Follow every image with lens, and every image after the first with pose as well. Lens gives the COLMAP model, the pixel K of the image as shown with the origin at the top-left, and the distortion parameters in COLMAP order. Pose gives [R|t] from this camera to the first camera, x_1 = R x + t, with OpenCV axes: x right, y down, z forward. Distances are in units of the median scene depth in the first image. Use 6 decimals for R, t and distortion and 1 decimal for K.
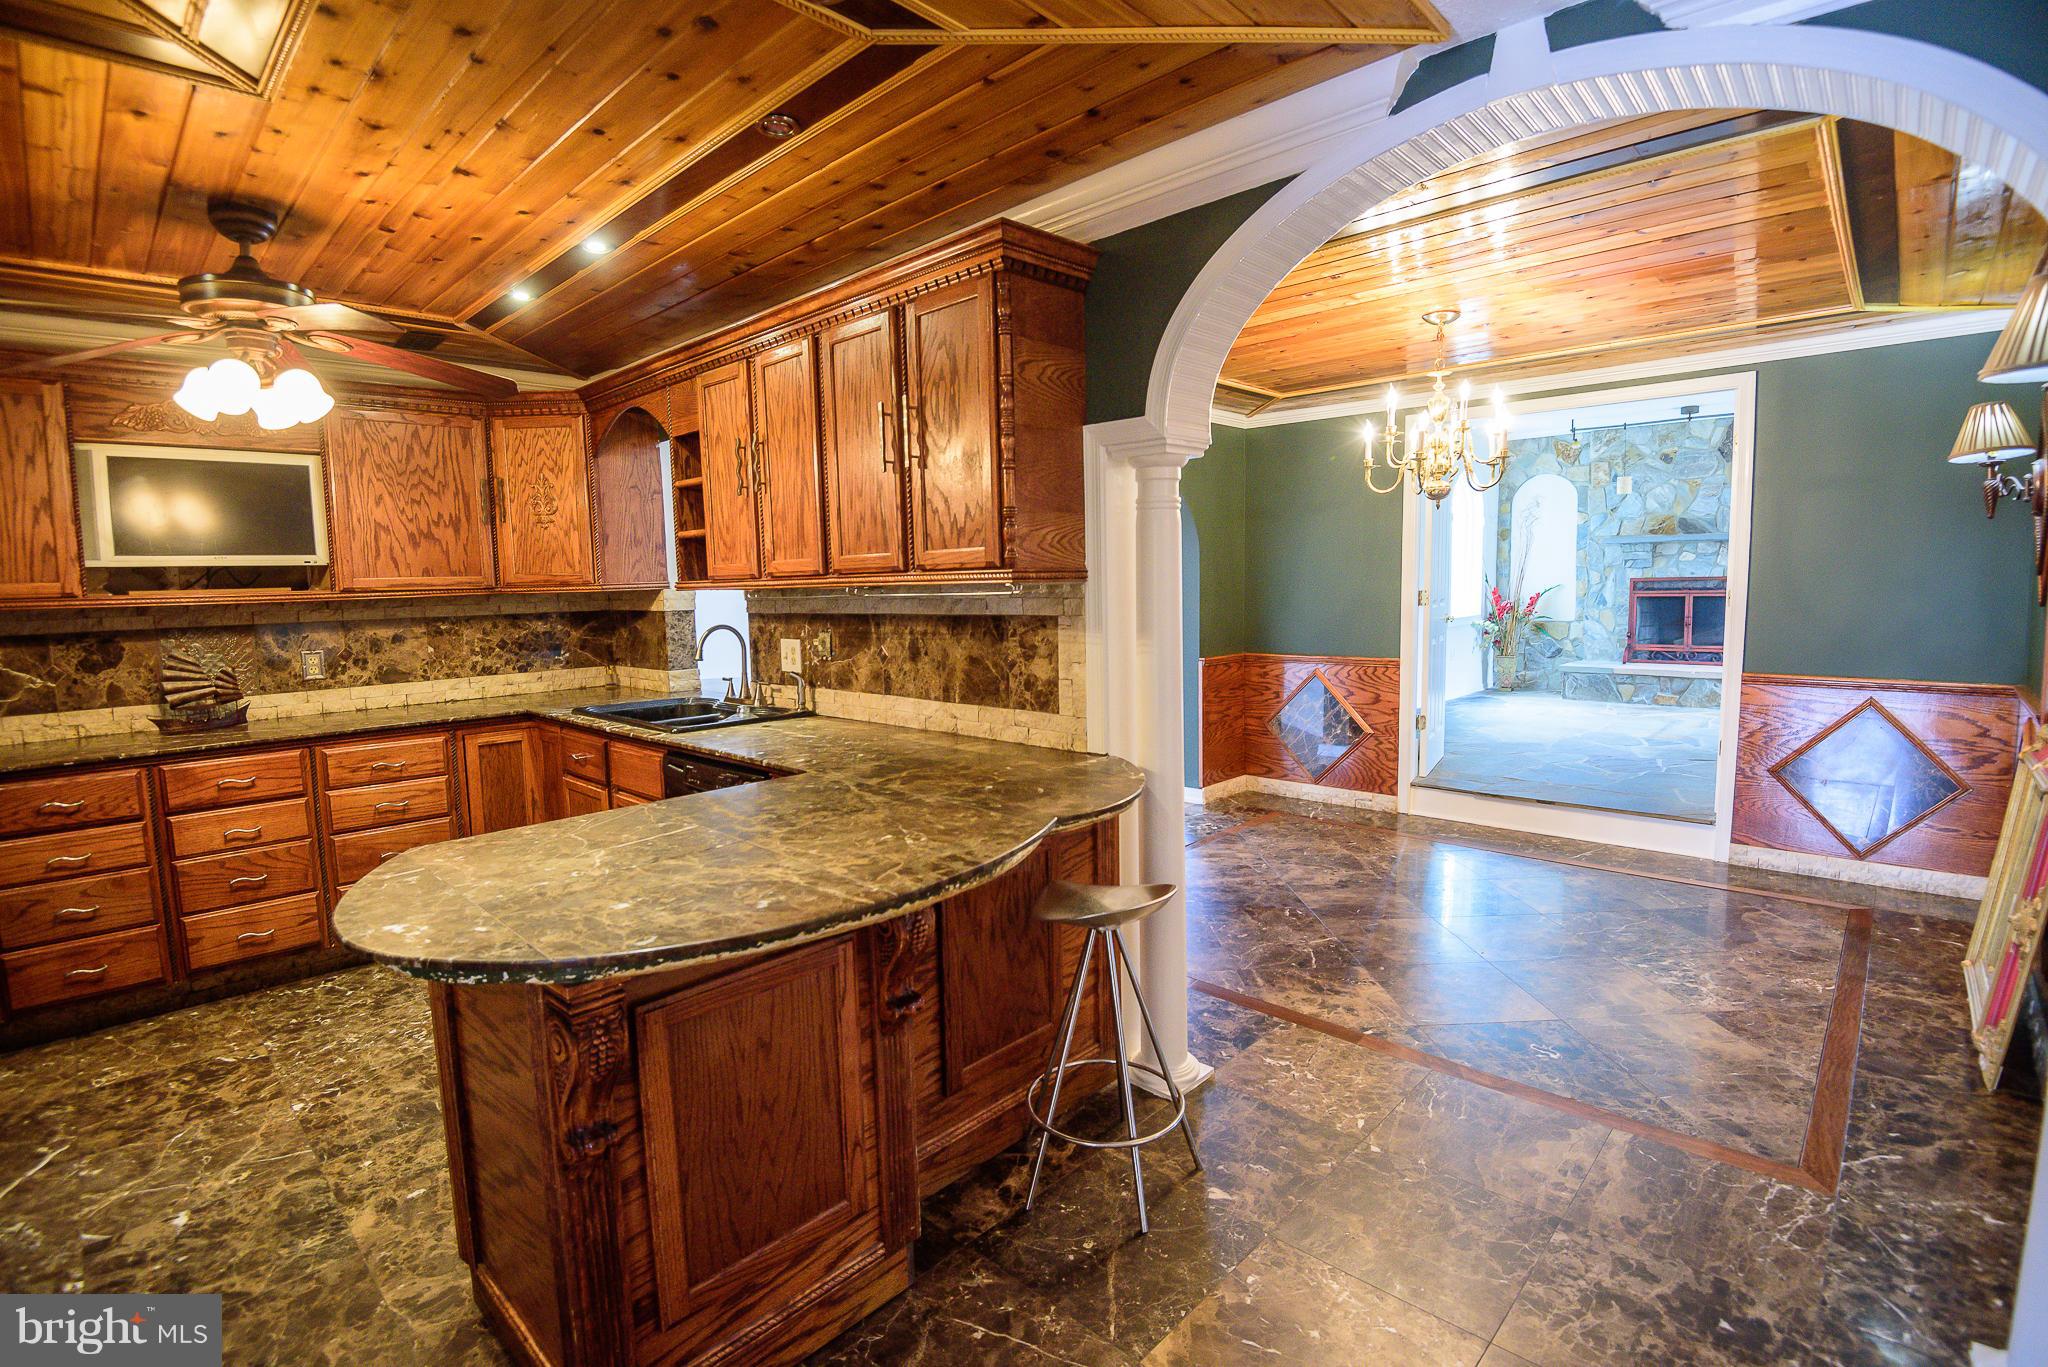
lens RADIAL K [[949.8, 0, 1032.0], [0, 949.8, 681.6], [0, 0, 1]] dist [-0.010958, -0.019949]
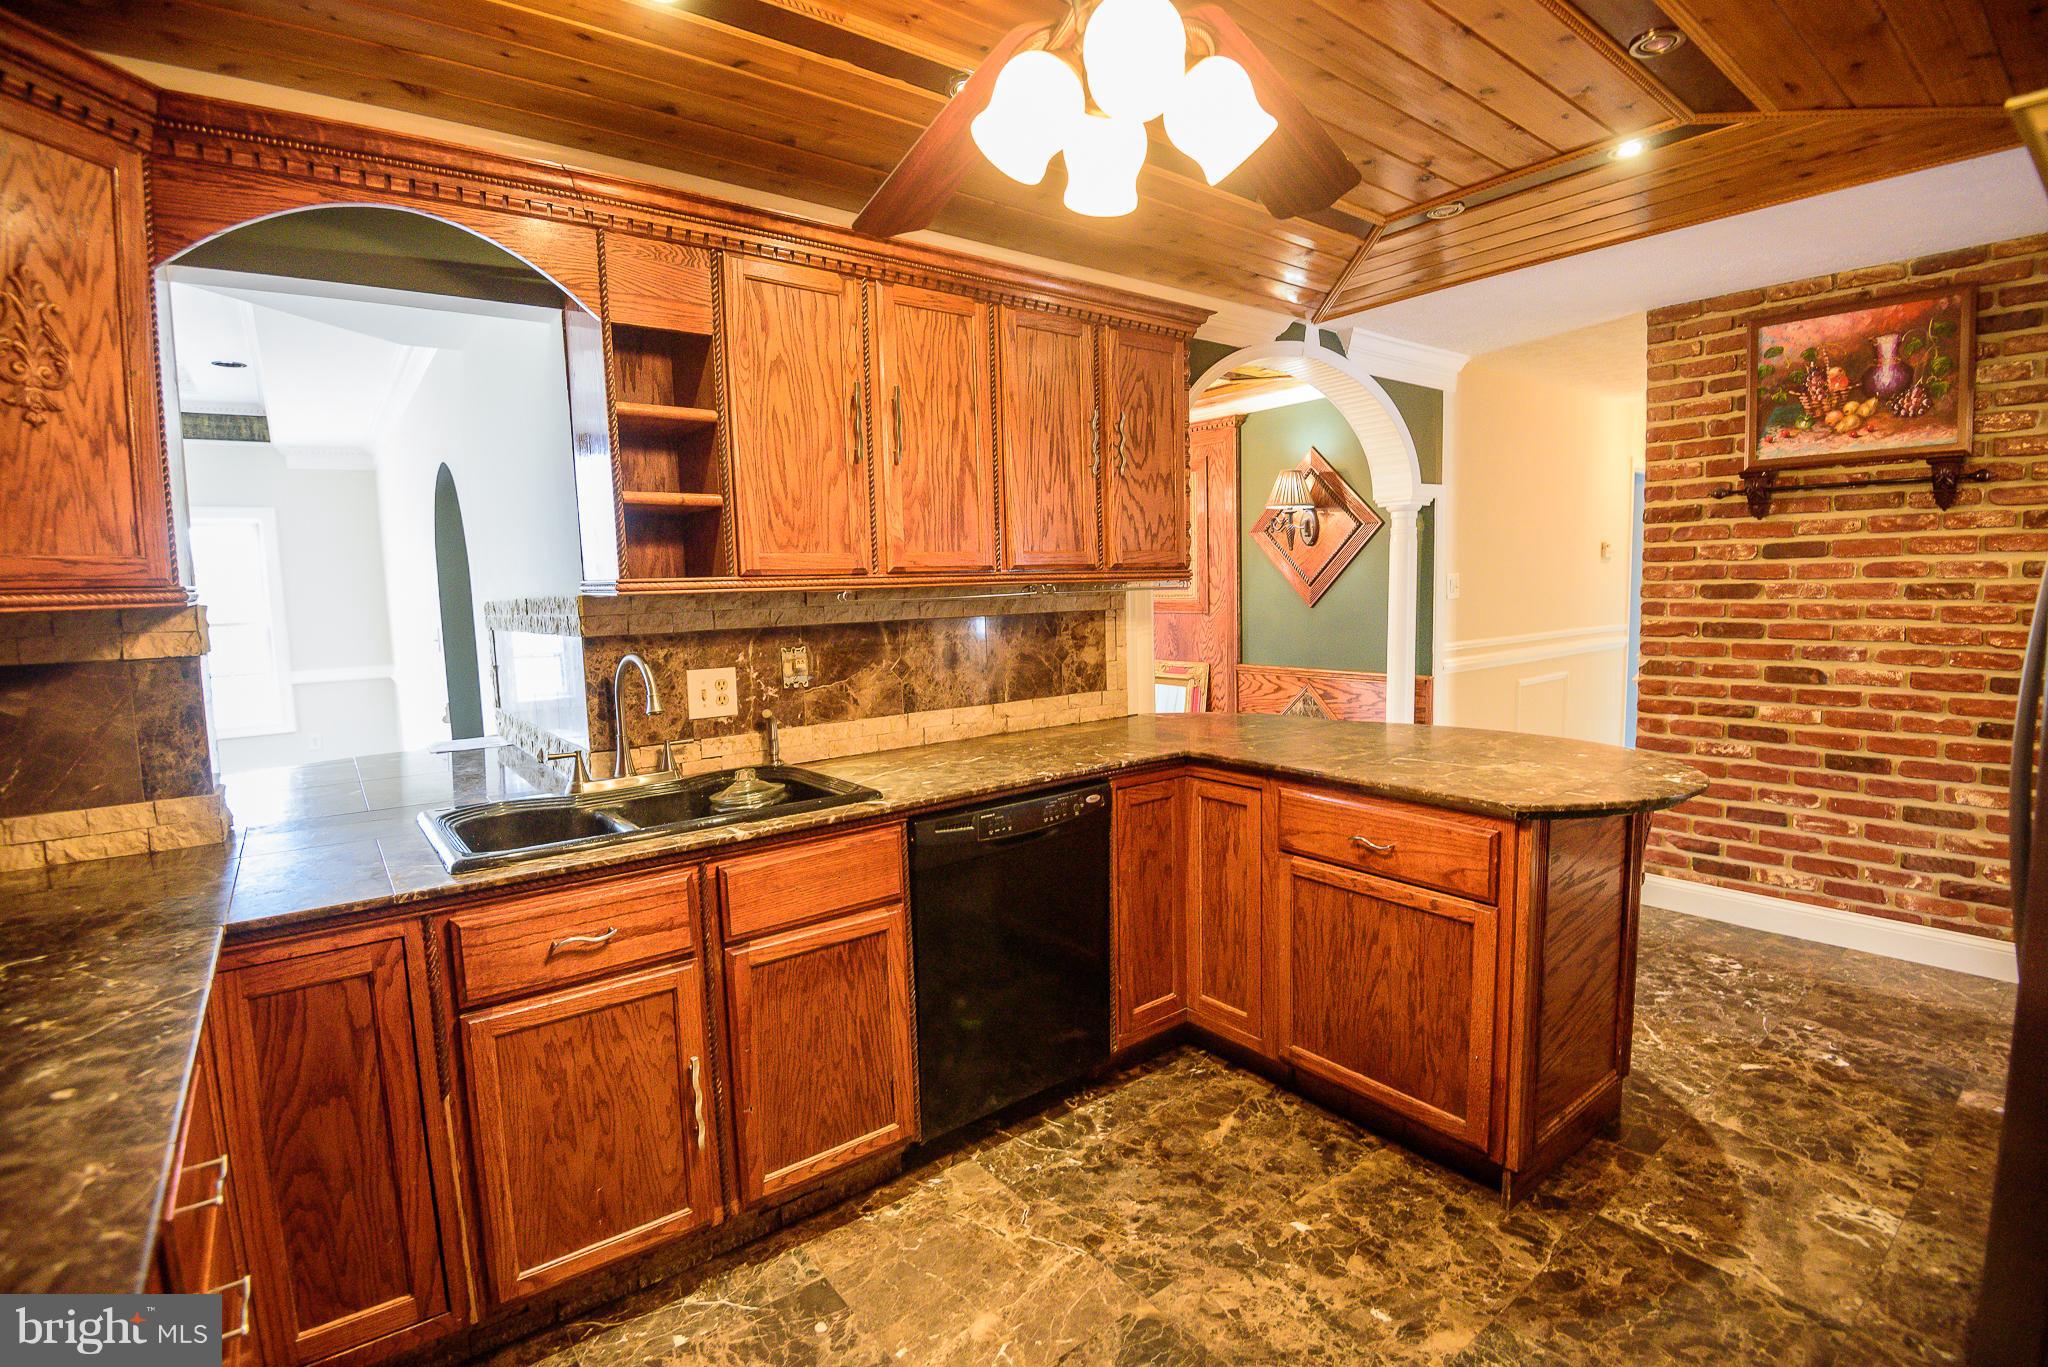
lens RADIAL K [[949.8, 0, 1032.0], [0, 949.8, 681.6], [0, 0, 1]] dist [-0.010958, -0.019949]
pose [[0.145457, -0.083664, 0.985821, -1.743087], [0.124826, 0.990008, 0.065601, -0.101078], [-0.981458, 0.113514, 0.154447, 1.325324]]
